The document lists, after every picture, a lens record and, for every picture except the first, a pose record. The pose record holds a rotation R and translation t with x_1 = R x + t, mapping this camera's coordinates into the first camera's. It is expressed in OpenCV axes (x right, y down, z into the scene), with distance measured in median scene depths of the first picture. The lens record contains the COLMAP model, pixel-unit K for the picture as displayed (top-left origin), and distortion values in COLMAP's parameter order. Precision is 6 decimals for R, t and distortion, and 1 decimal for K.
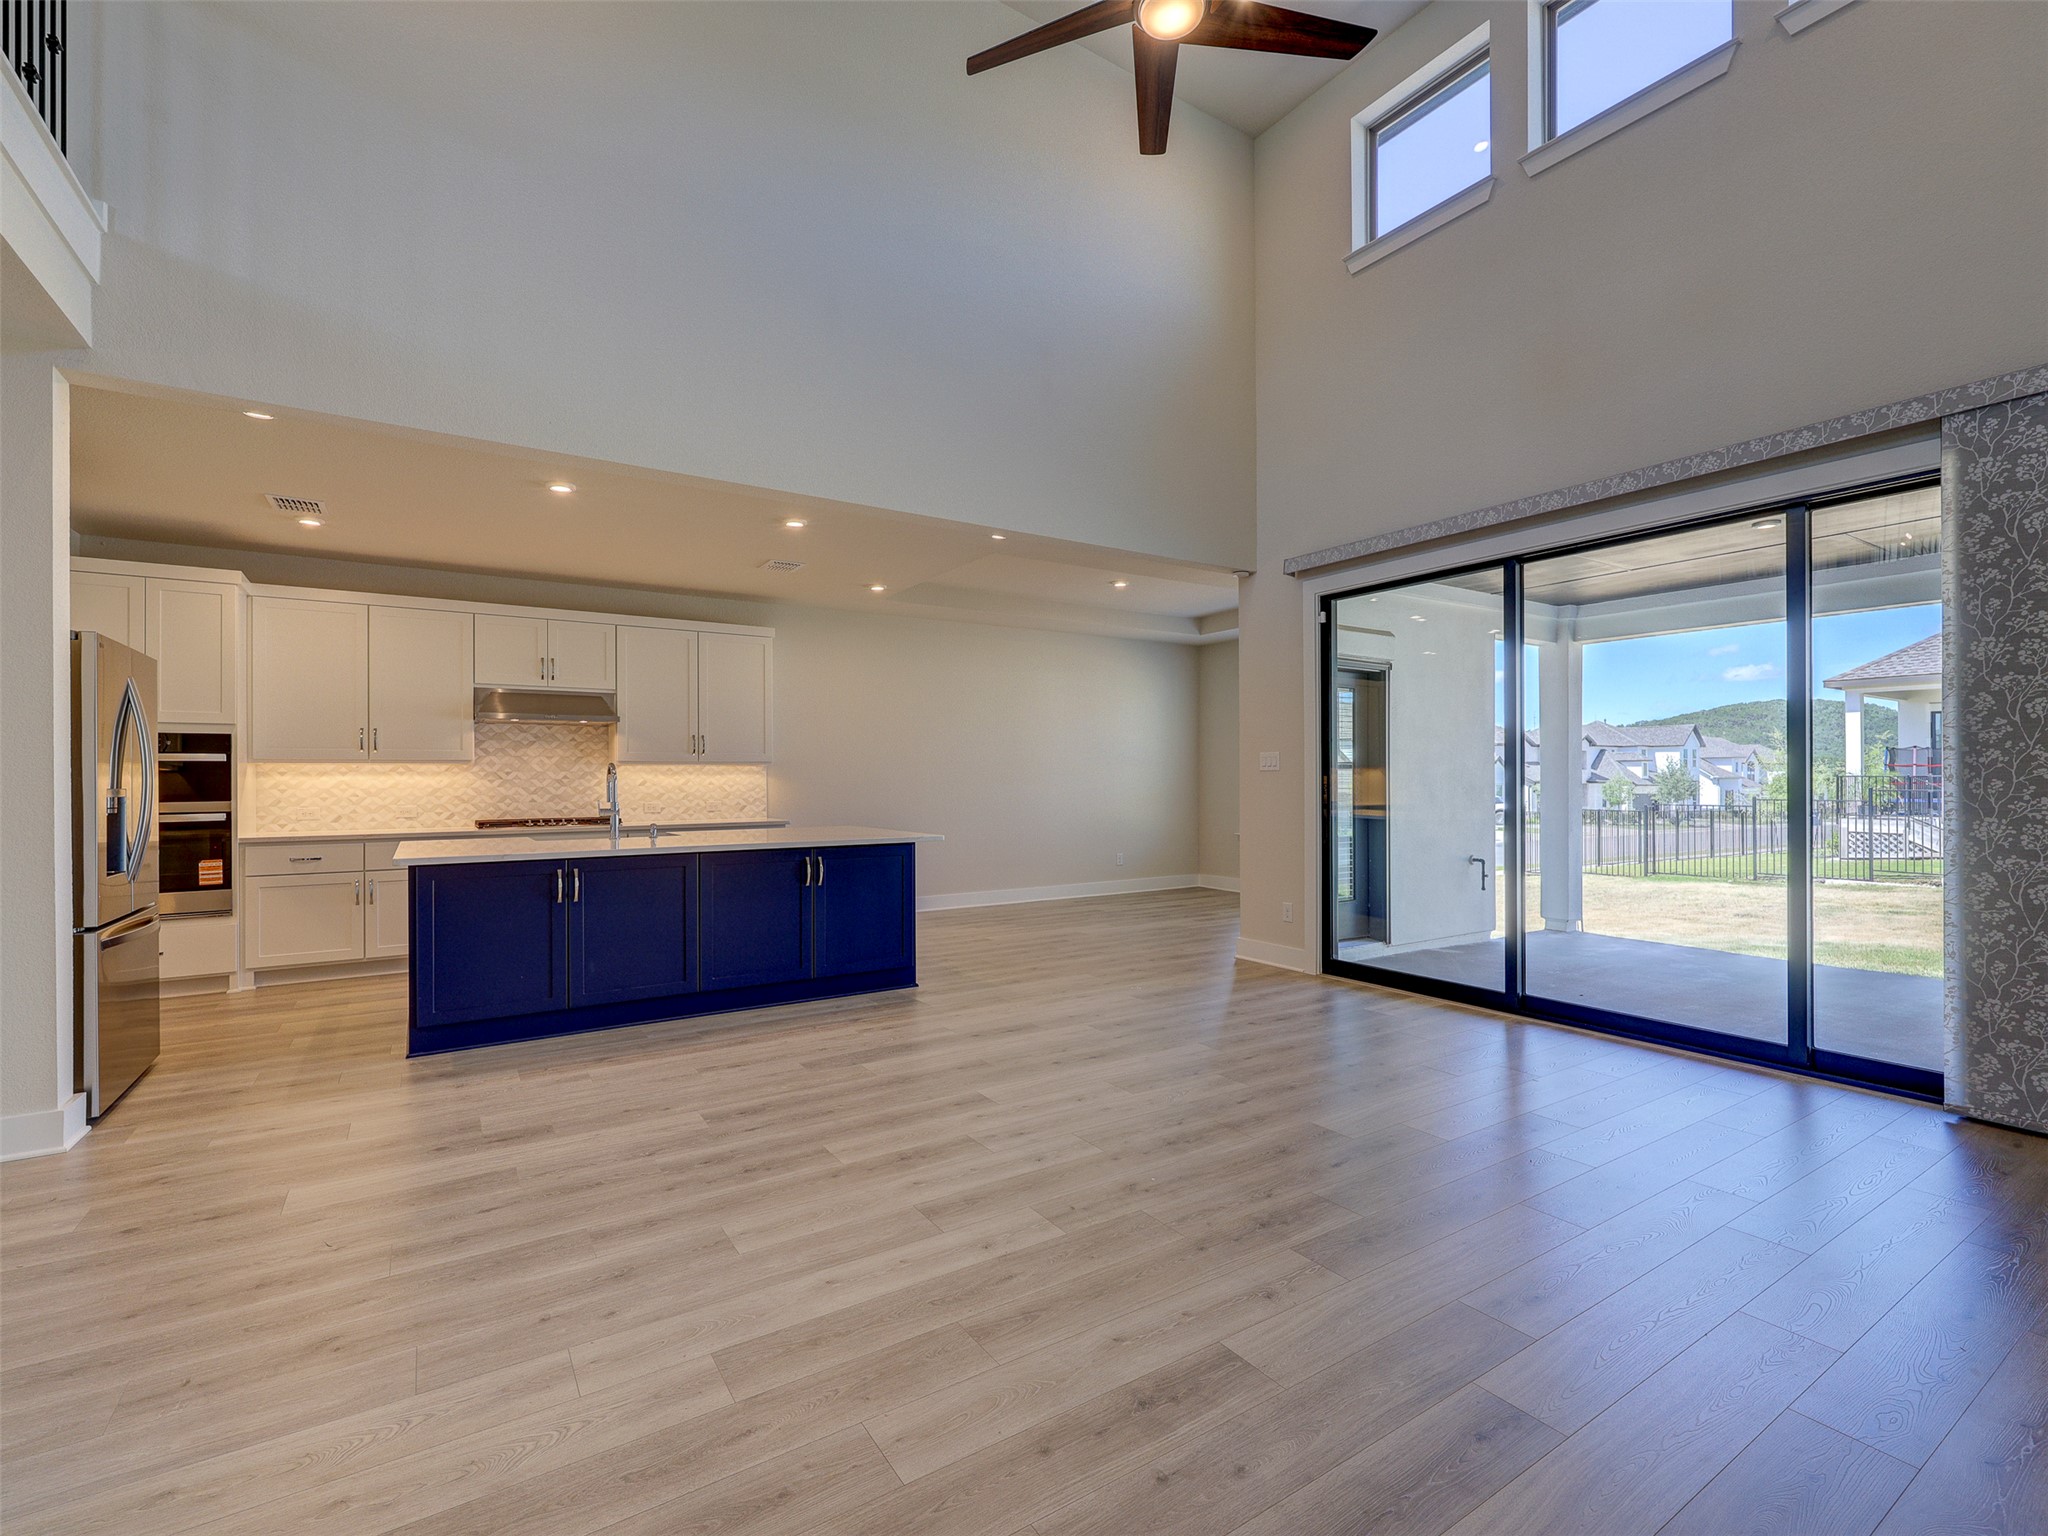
lens RADIAL K [[919.7, 0, 1024.0], [0, 919.7, 744.6], [0, 0, 1]] dist [-0.003750, -0.001532]
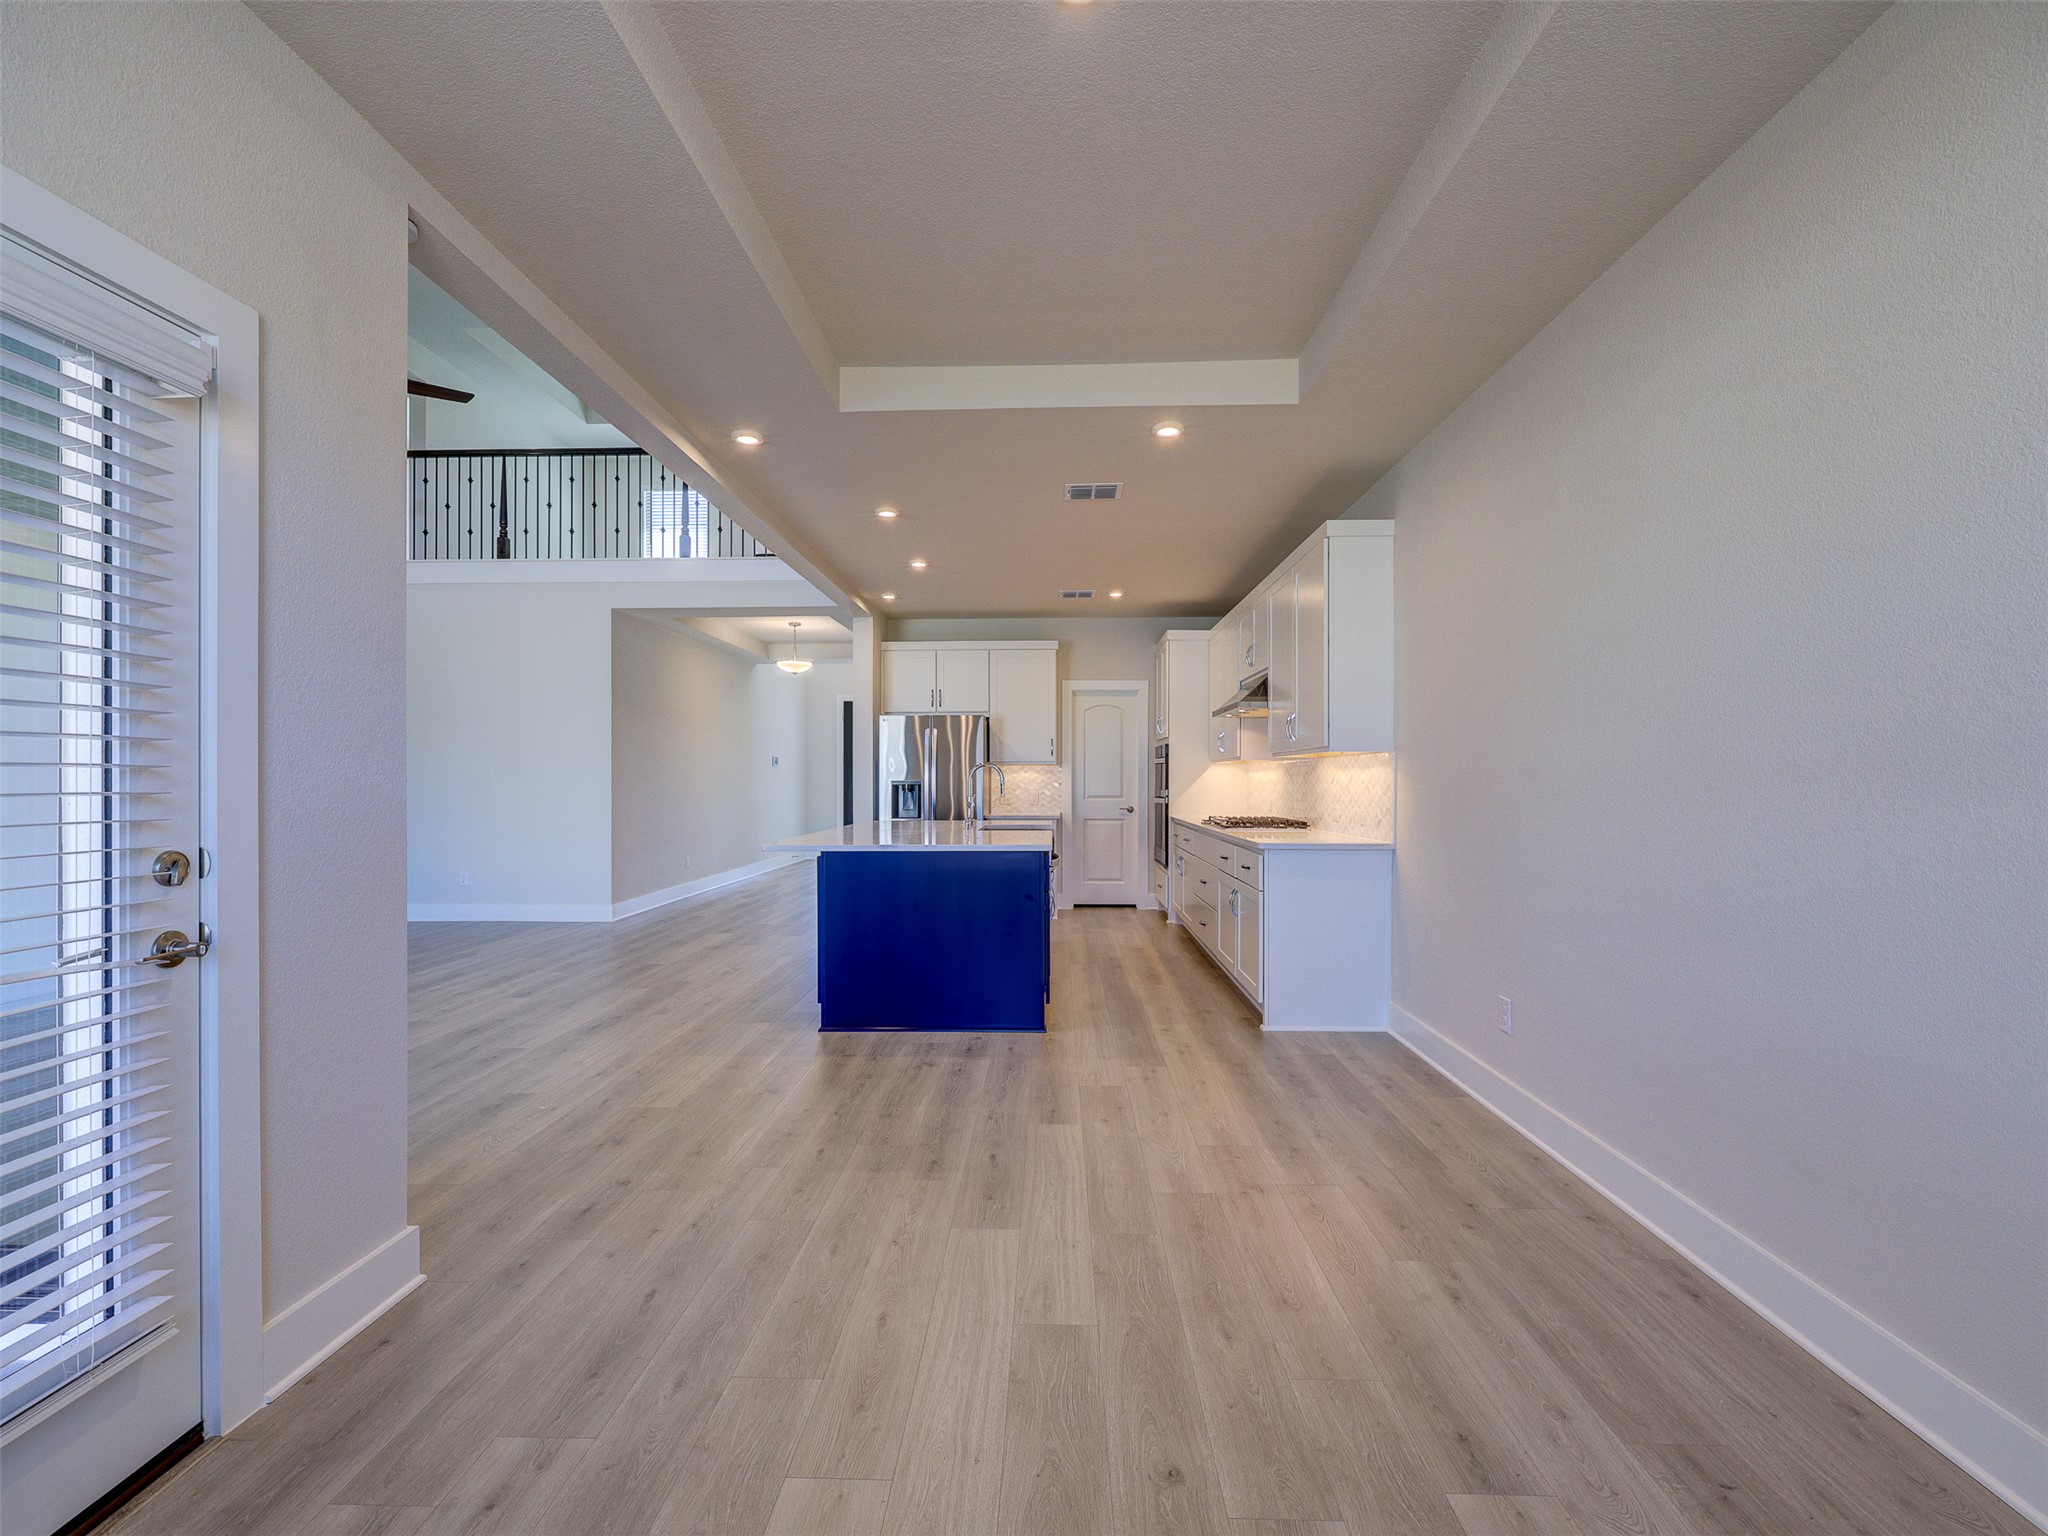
lens RADIAL K [[919.7, 0, 1022.2], [0, 919.7, 759.0], [0, 0, 1]] dist [-0.003750, -0.001532]
pose [[-0.570985, -0.009487, -0.820906, 0.512200], [0.036147, 0.998673, -0.036684, 0.064485], [0.820165, -0.050619, -0.569884, 1.831786]]
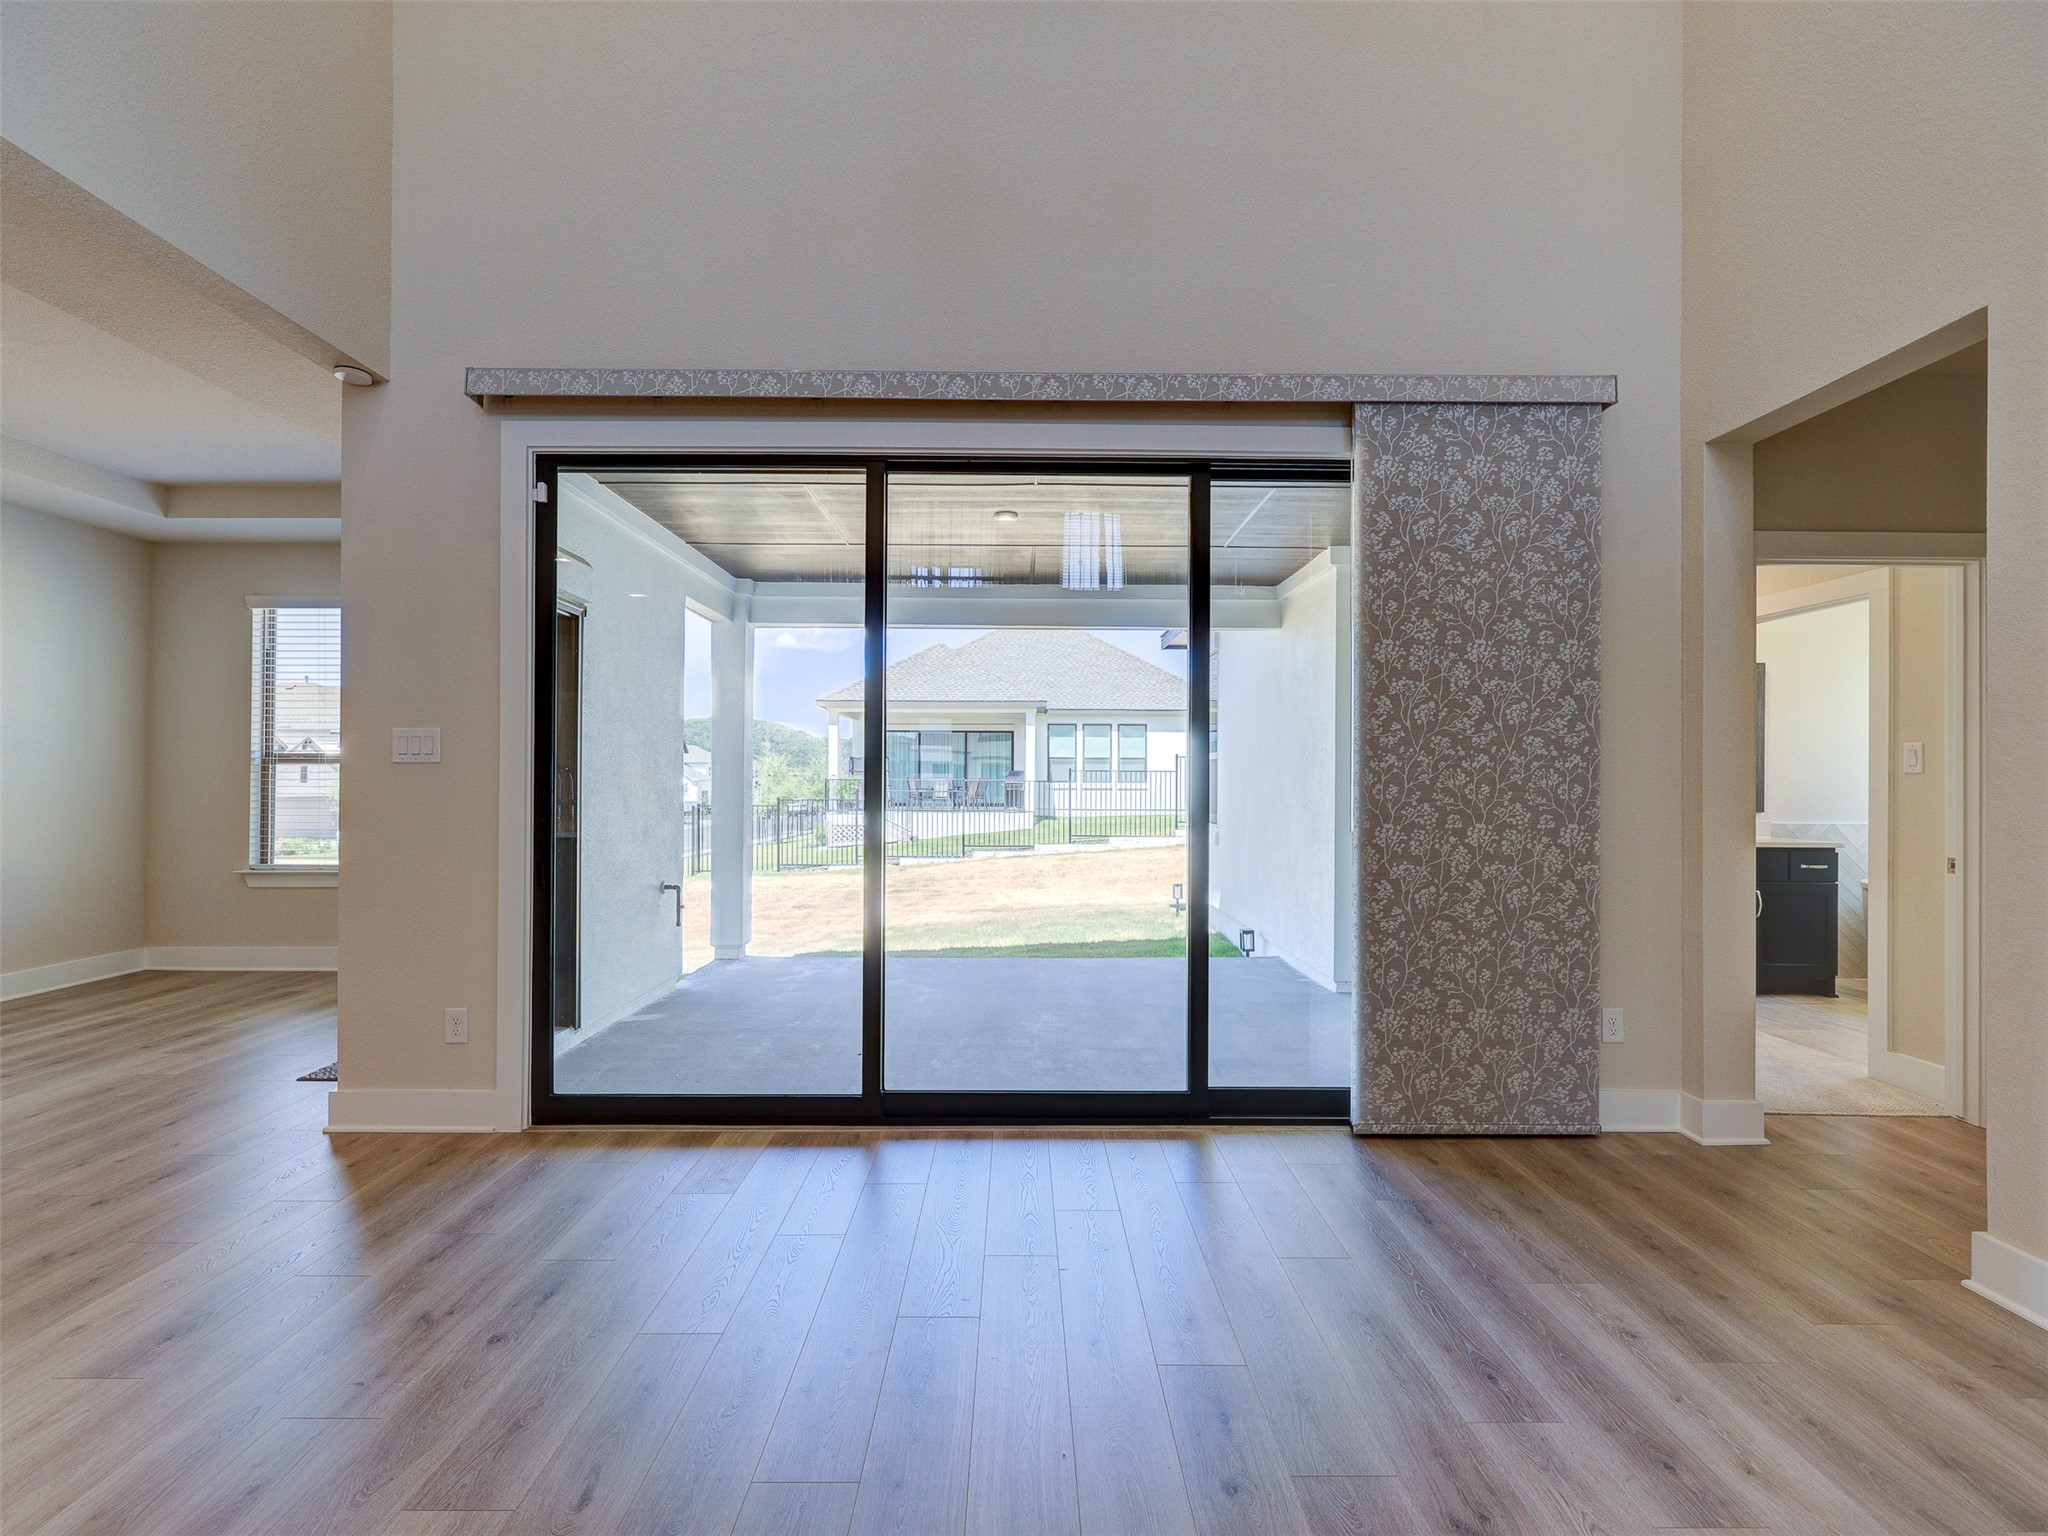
lens RADIAL K [[919.7, 0, 1023.7], [0, 919.7, 781.1], [0, 0, 1]] dist [-0.003750, -0.001532]
pose [[0.537987, 0.005515, 0.842935, 0.013348], [-0.037460, 0.999147, 0.017371, 0.021159], [-0.842120, -0.040922, 0.537735, 0.540125]]
